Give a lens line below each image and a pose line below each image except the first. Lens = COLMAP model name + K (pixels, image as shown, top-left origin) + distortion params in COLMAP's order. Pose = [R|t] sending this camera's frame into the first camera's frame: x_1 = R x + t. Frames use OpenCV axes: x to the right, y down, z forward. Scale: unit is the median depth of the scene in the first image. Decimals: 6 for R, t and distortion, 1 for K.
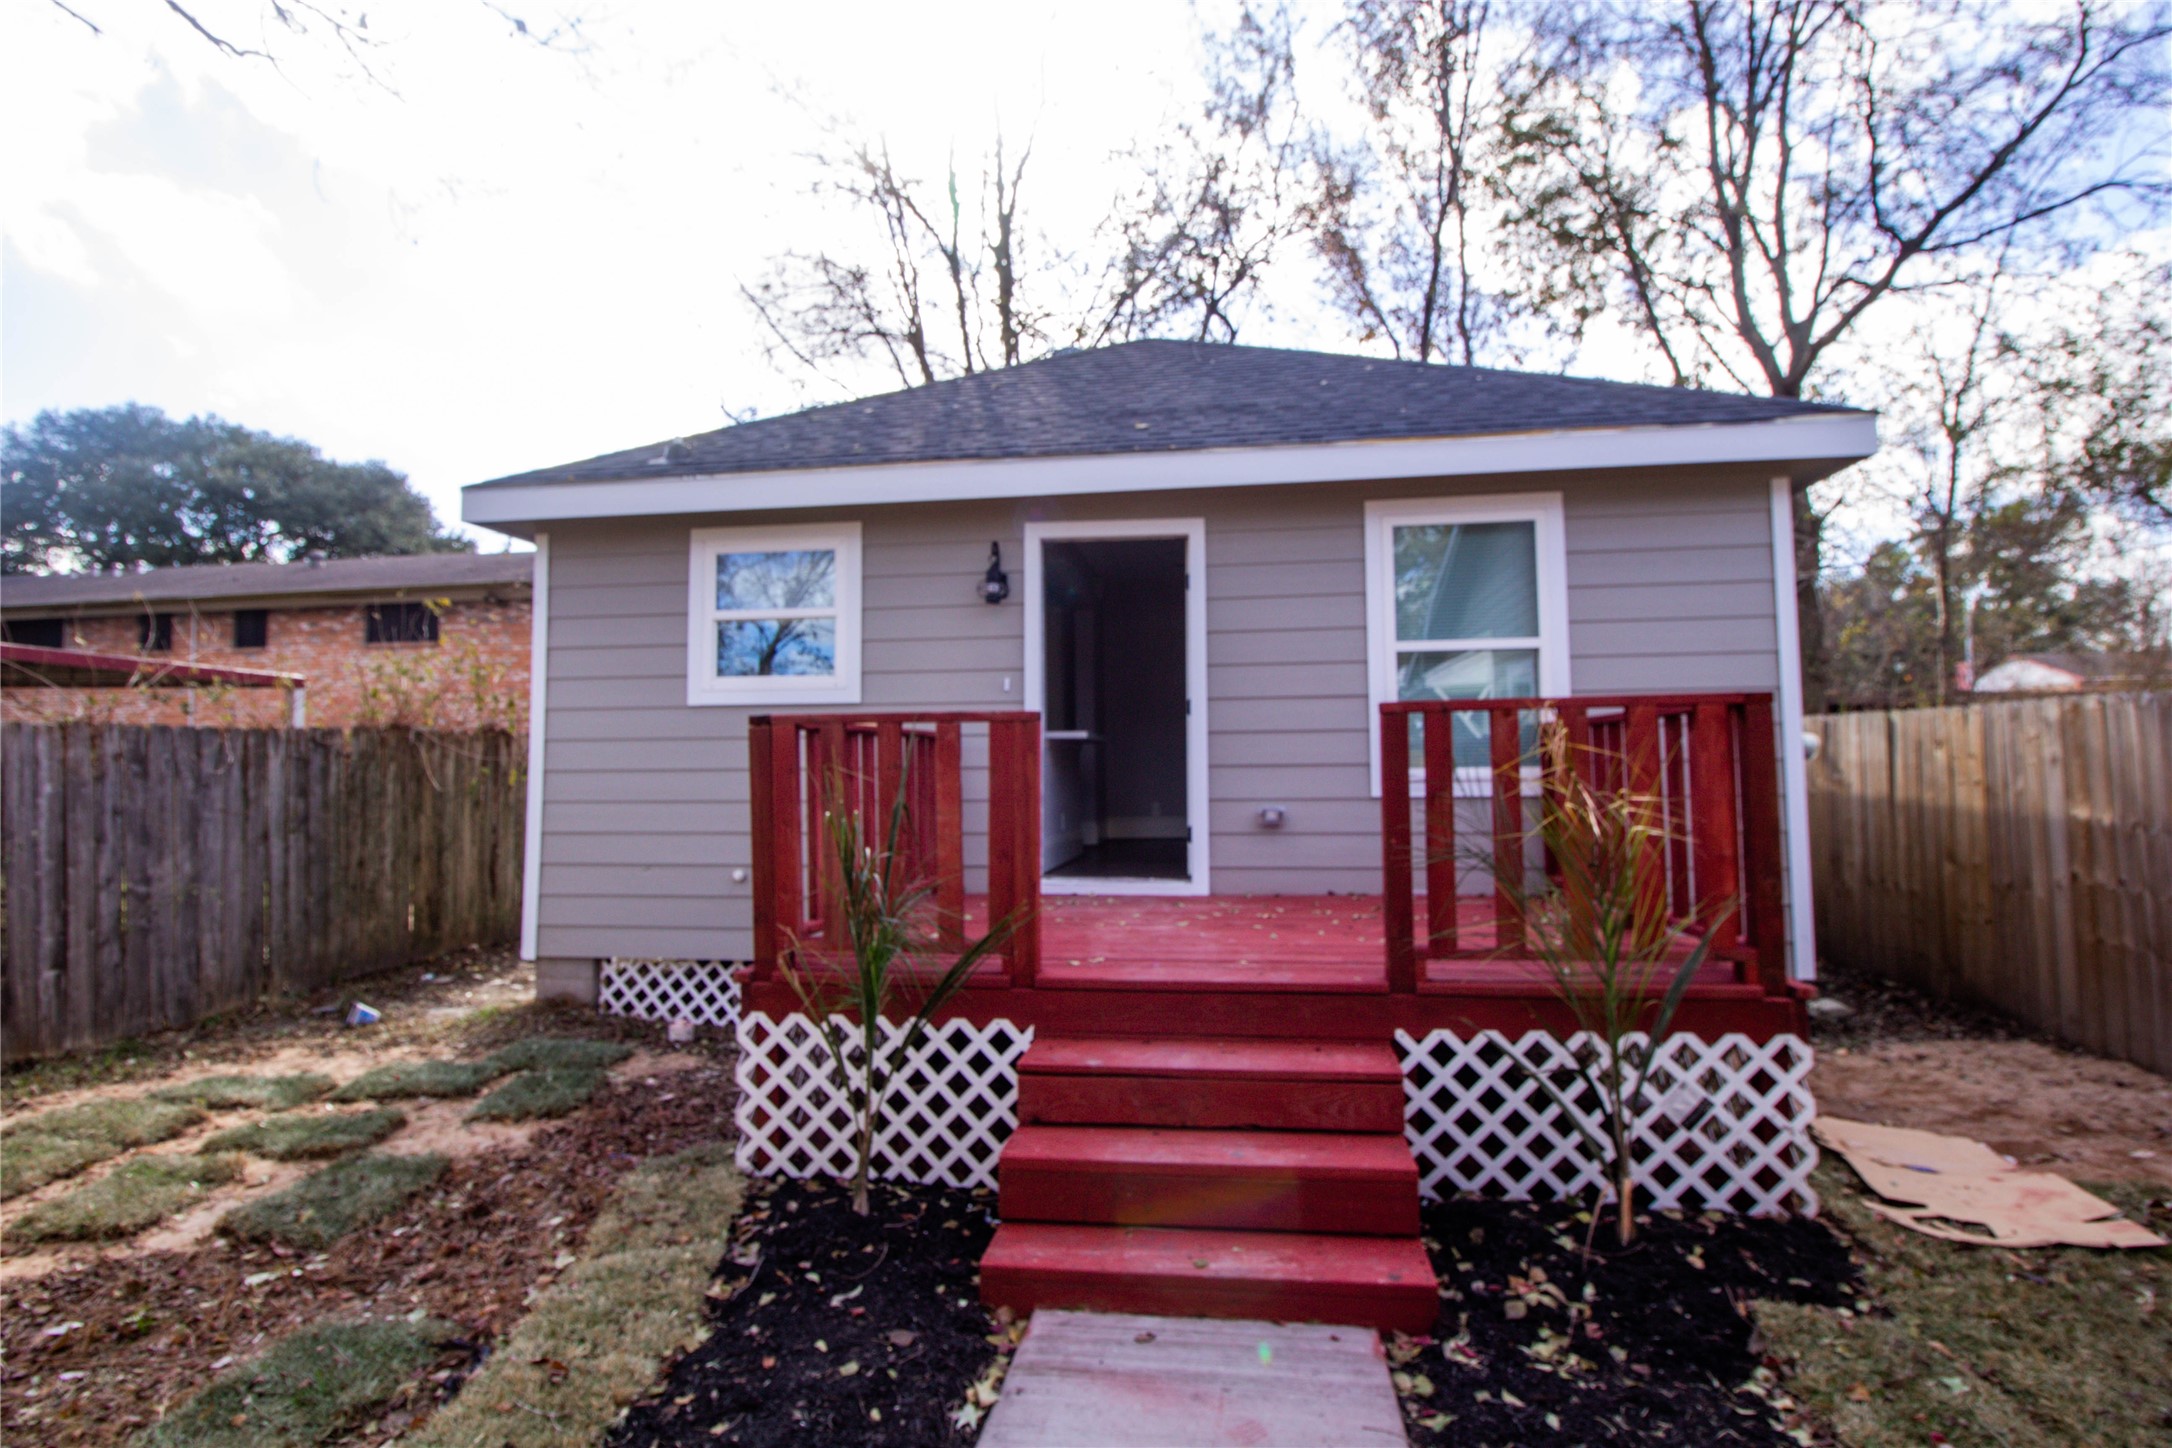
lens RADIAL K [[1071.6, 0, 1087.0], [0, 1071.6, 692.2], [0, 0, 1]] dist [0.000745, -0.014015]
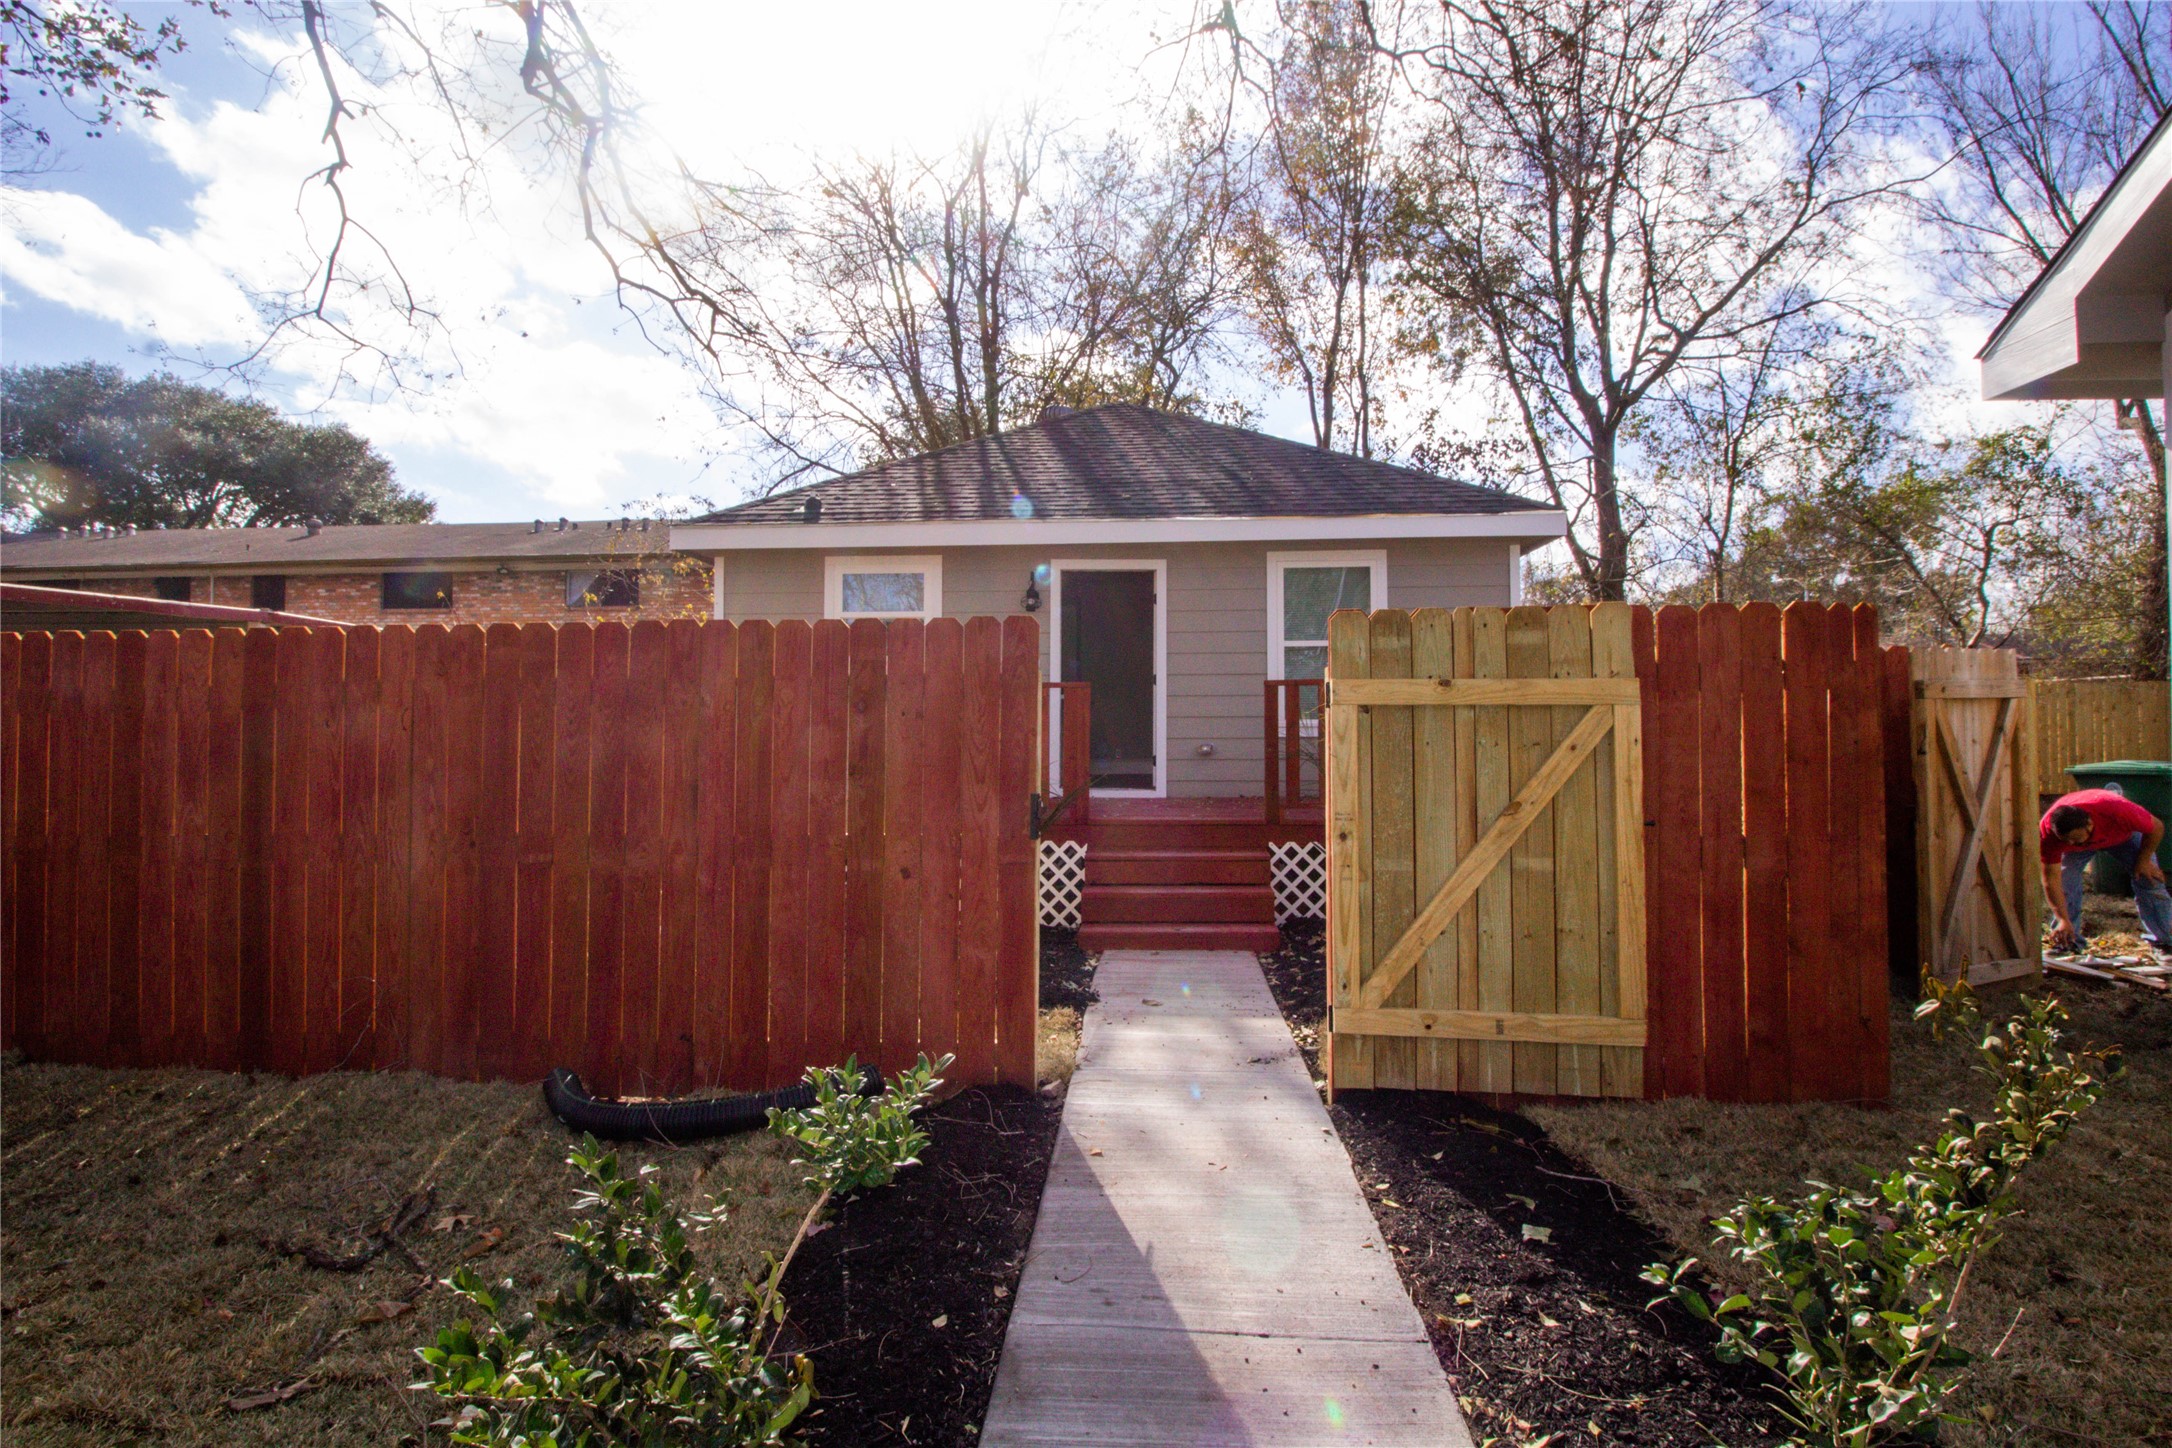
lens RADIAL K [[1071.6, 0, 1087.0], [0, 1071.6, 692.2], [0, 0, 1]] dist [0.000745, -0.014015]
pose [[0.997577, 0.010336, 0.068801, -0.108595], [-0.012576, 0.999402, 0.032199, -0.016219], [-0.068427, -0.032986, 0.997111, -0.543621]]
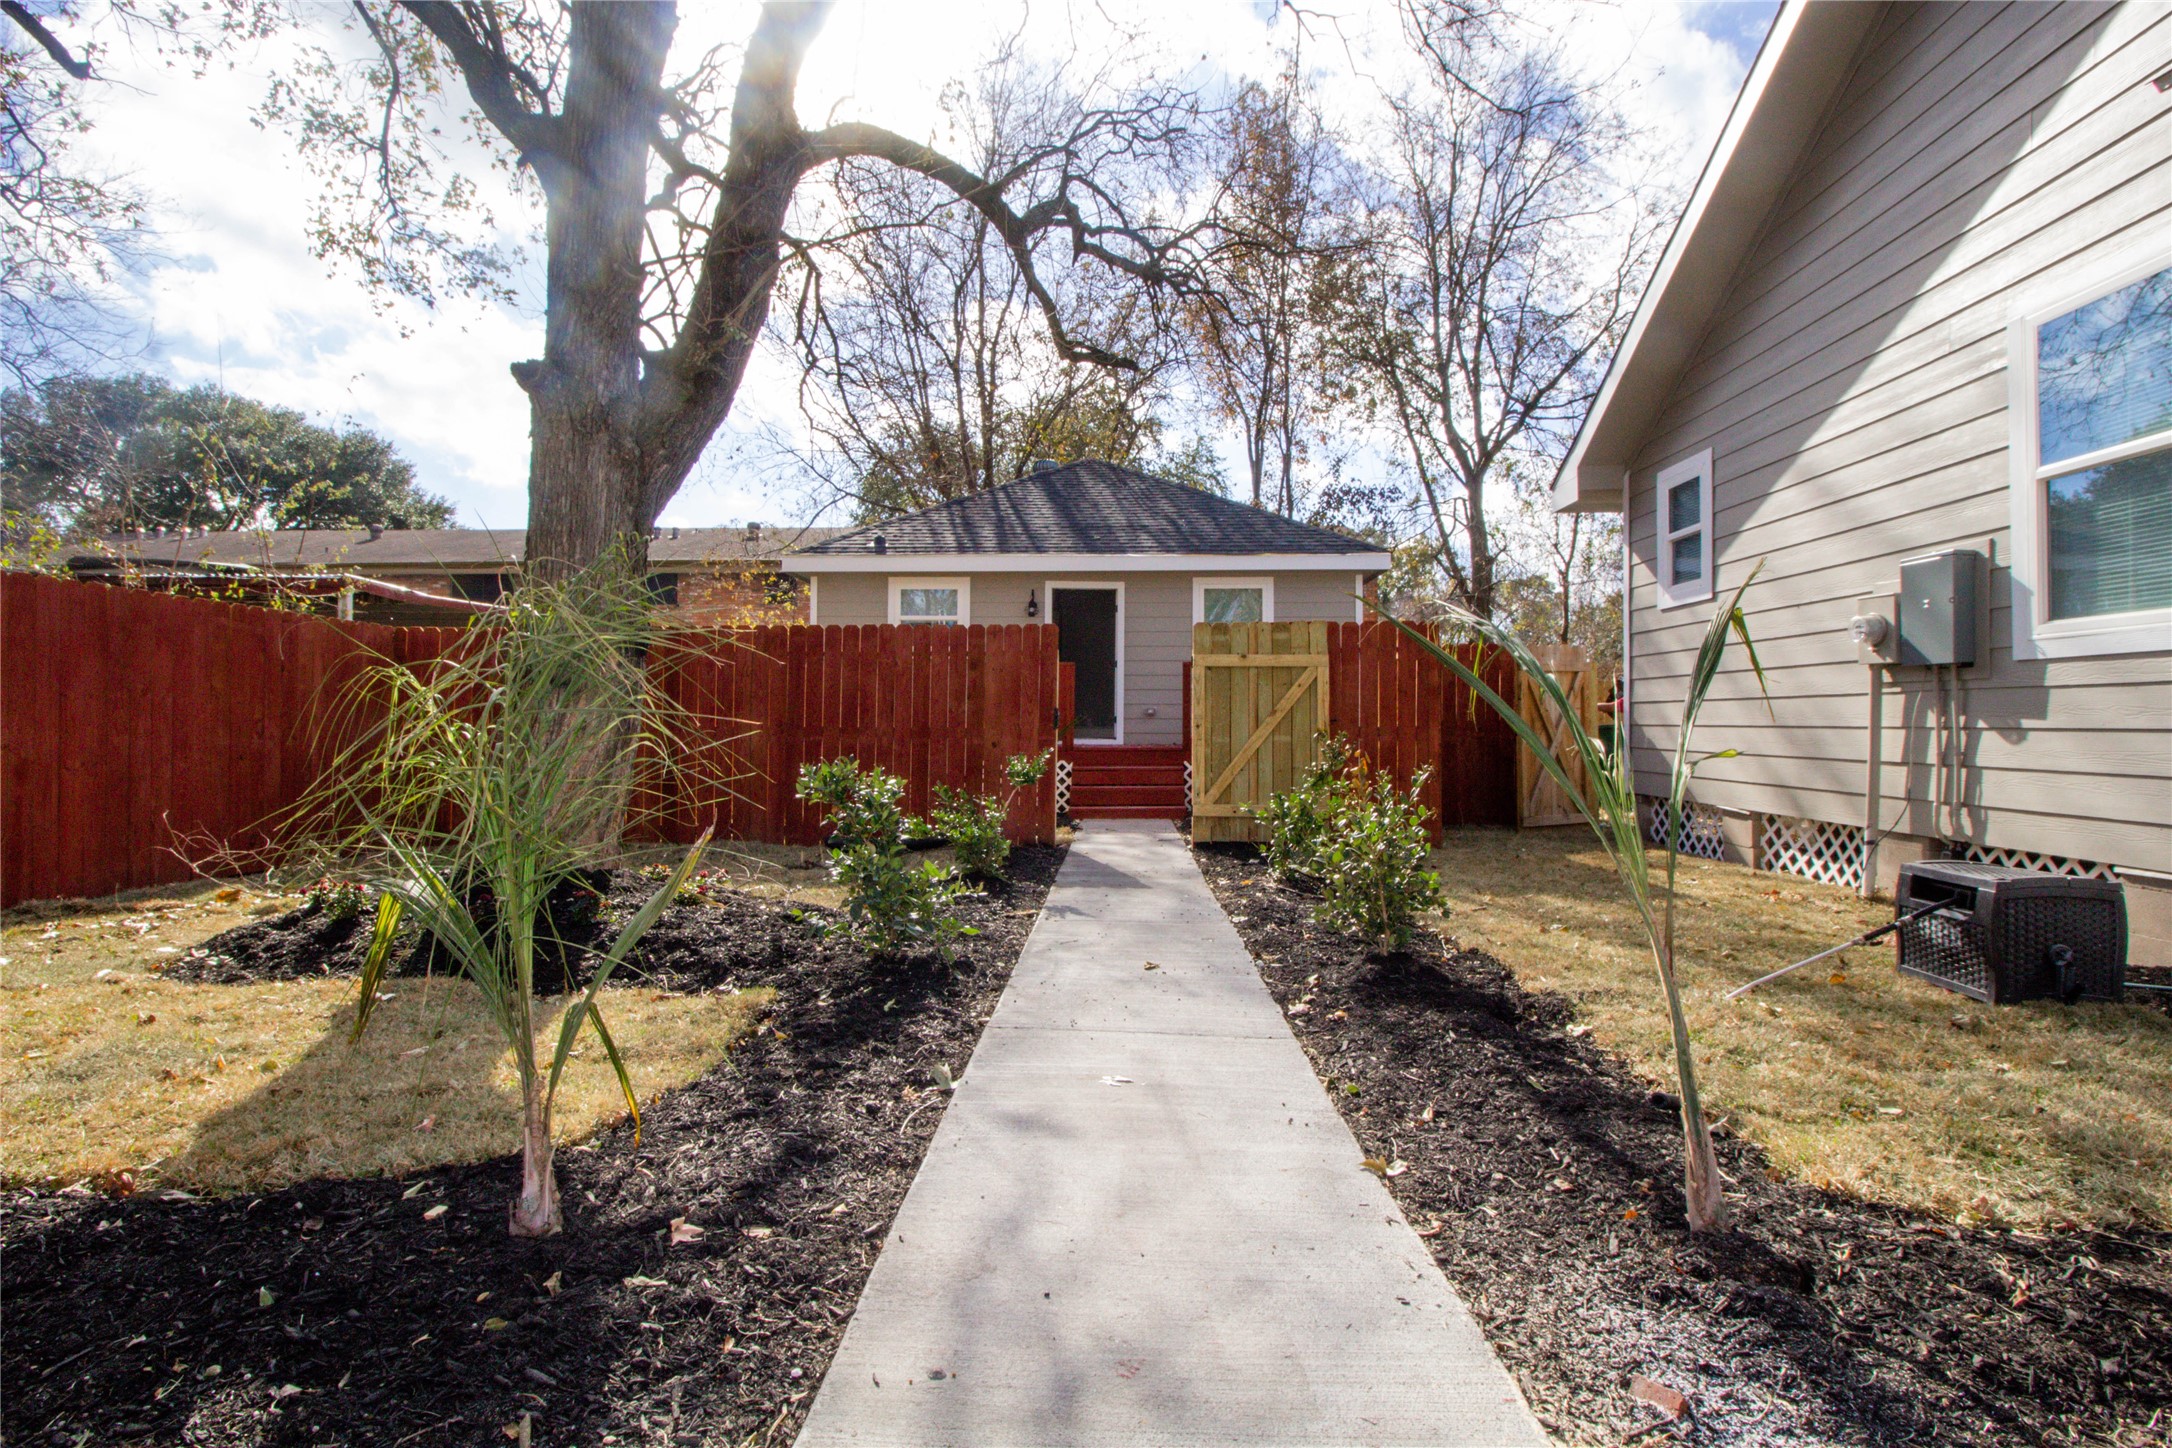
lens RADIAL K [[1054.3, 0, 1086.0], [0, 1054.3, 724.0], [0, 0, 1]] dist [0.001376, -0.011727]
pose [[0.994959, 0.013952, 0.099307, -0.186137], [-0.020361, 0.997753, 0.063825, -0.000899], [-0.098194, -0.065525, 0.993008, -1.208976]]
